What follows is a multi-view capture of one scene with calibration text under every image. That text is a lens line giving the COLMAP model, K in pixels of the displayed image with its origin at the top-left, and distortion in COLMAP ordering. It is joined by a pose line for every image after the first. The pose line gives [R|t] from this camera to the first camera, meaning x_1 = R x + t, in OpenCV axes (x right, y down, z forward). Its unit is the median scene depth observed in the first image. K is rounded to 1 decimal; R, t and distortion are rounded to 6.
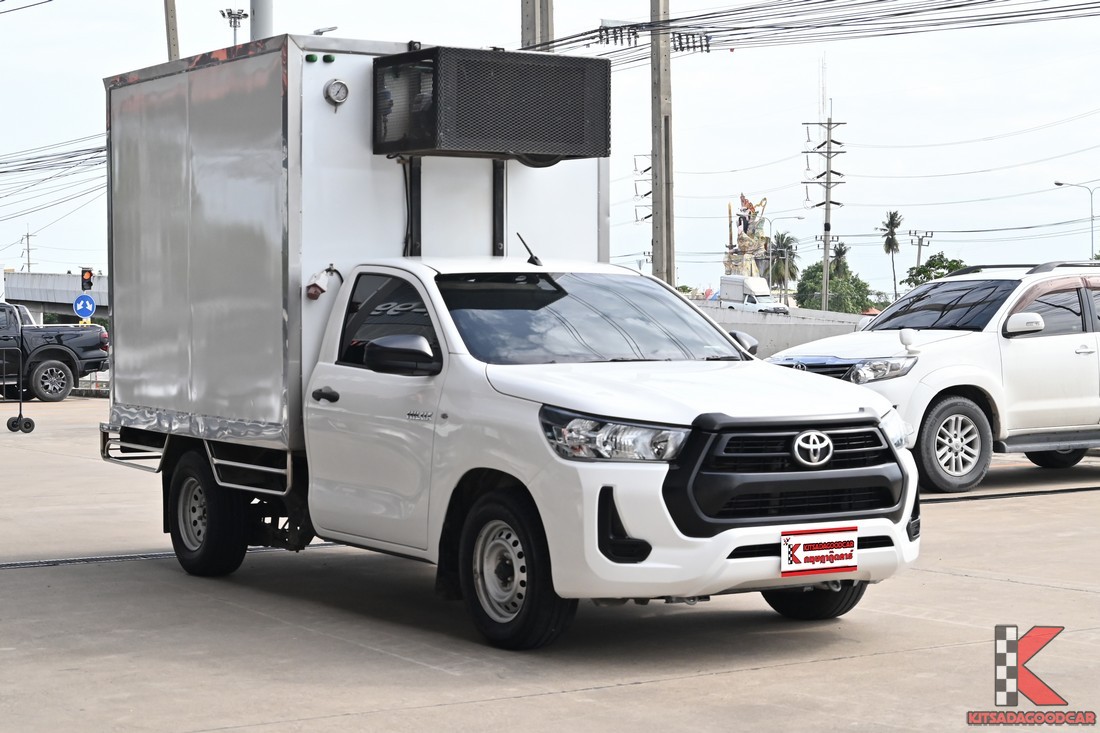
lens RADIAL K [[2095.2, 0, 550.0], [0, 2095.2, 366.5], [0, 0, 1]] dist [-0.025689, -0.001877]
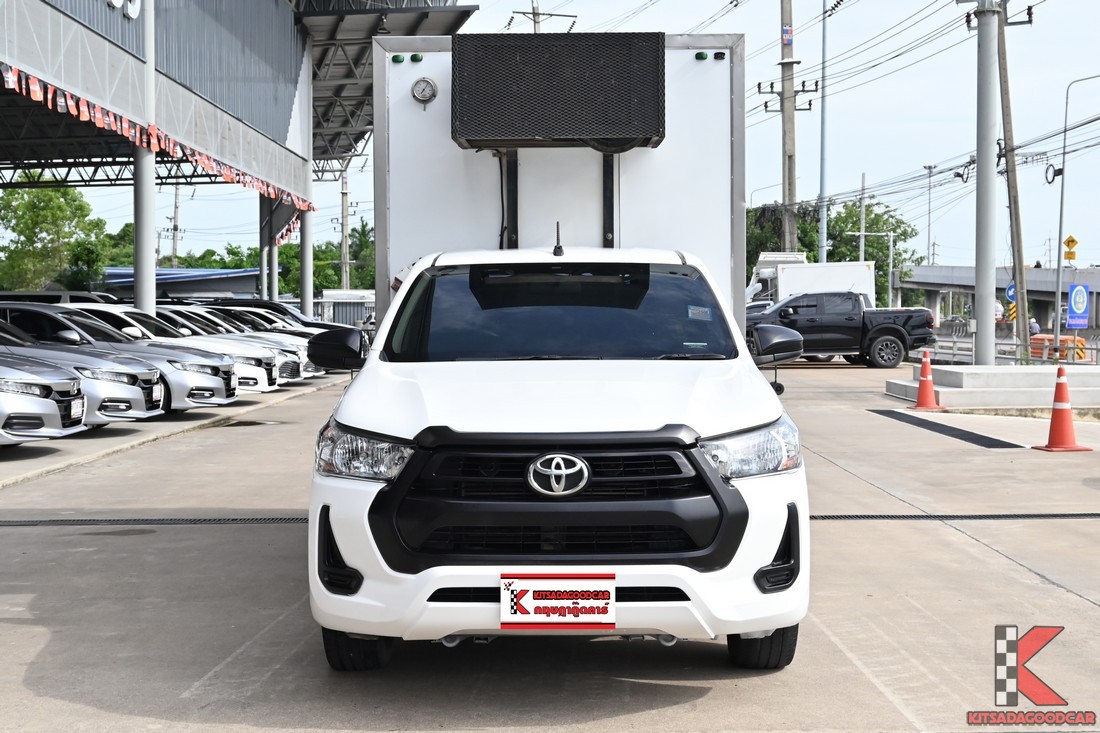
lens RADIAL K [[1527.5, 0, 550.0], [0, 1527.5, 366.5], [0, 0, 1]] dist [0.017350, -0.007673]
pose [[0.837482, 0.018427, -0.546154, 0.446869], [-0.007558, 0.999726, 0.022139, -0.015852], [0.546413, -0.014413, 0.837392, 0.501147]]
